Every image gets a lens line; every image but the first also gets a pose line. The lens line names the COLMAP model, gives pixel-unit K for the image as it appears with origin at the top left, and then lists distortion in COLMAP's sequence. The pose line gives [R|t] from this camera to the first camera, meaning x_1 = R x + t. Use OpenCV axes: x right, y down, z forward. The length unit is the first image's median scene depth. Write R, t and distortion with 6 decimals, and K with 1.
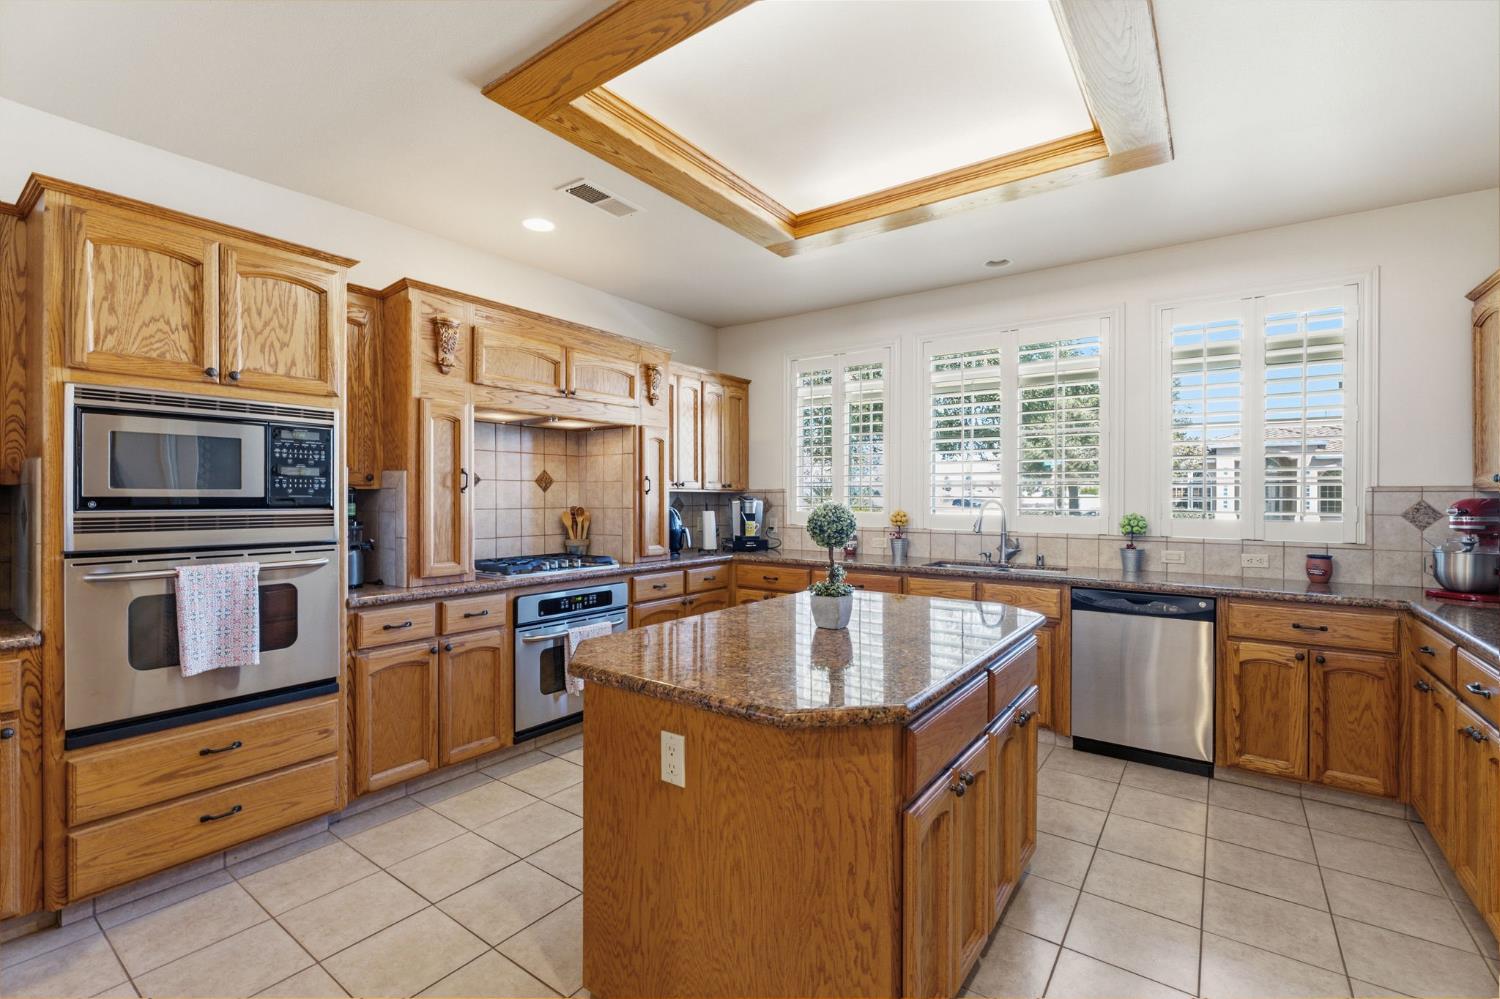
lens RADIAL K [[662.5, 0, 745.4], [0, 662.5, 500.3], [0, 0, 1]] dist [-0.010843, 0.000839]
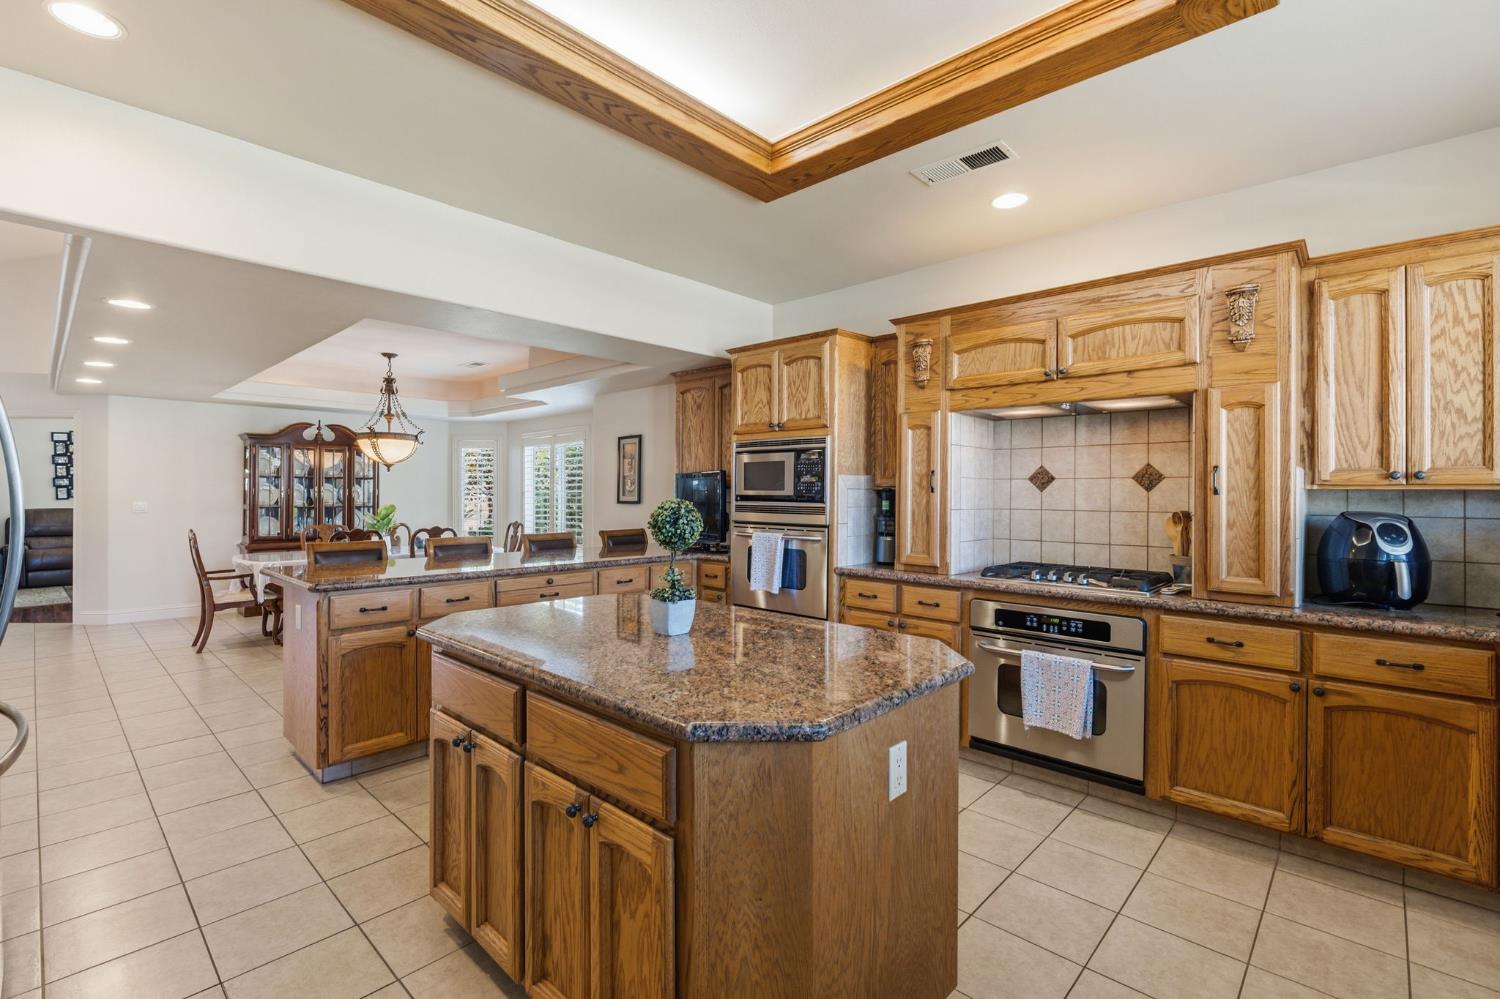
lens RADIAL K [[662.5, 0, 759.4], [0, 662.5, 486.5], [0, 0, 1]] dist [-0.010843, 0.000839]
pose [[-0.110746, -0.012019, -0.993776, 0.655131], [-0.012850, 0.999861, -0.010661, -0.005499], [0.993766, 0.011589, -0.110885, 0.775483]]
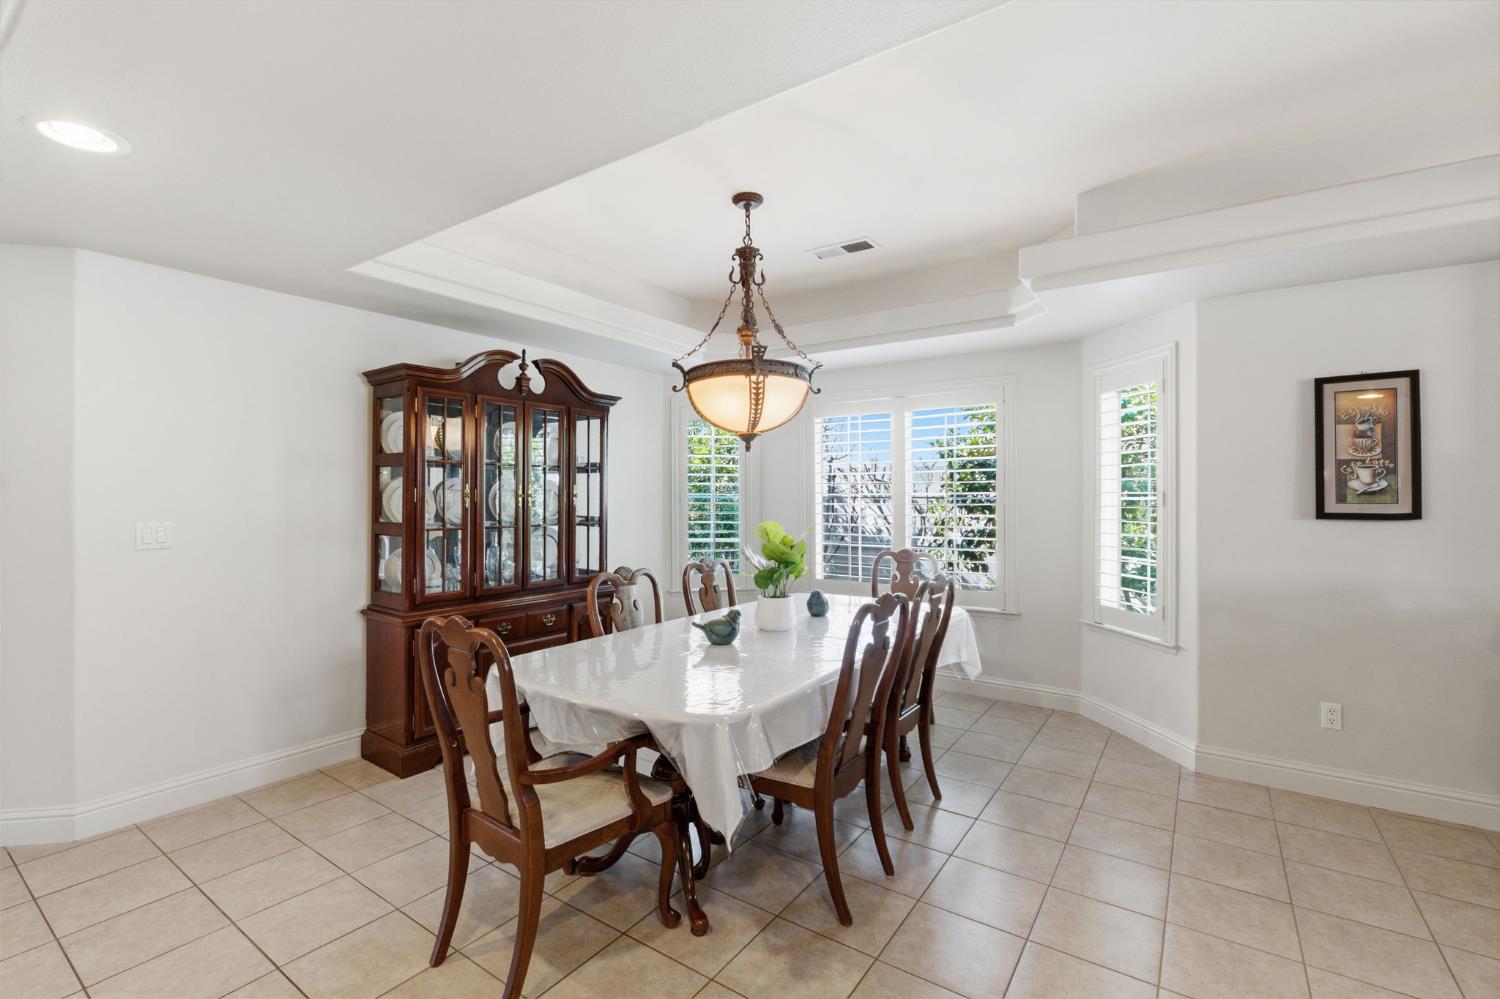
lens RADIAL K [[662.5, 0, 741.6], [0, 662.5, 491.4], [0, 0, 1]] dist [-0.010843, 0.000839]
pose [[0.019145, -0.004443, -0.999807, -0.286653], [-0.008370, 0.999954, -0.004604, 0.001220], [0.999782, 0.008457, 0.019107, -0.594571]]
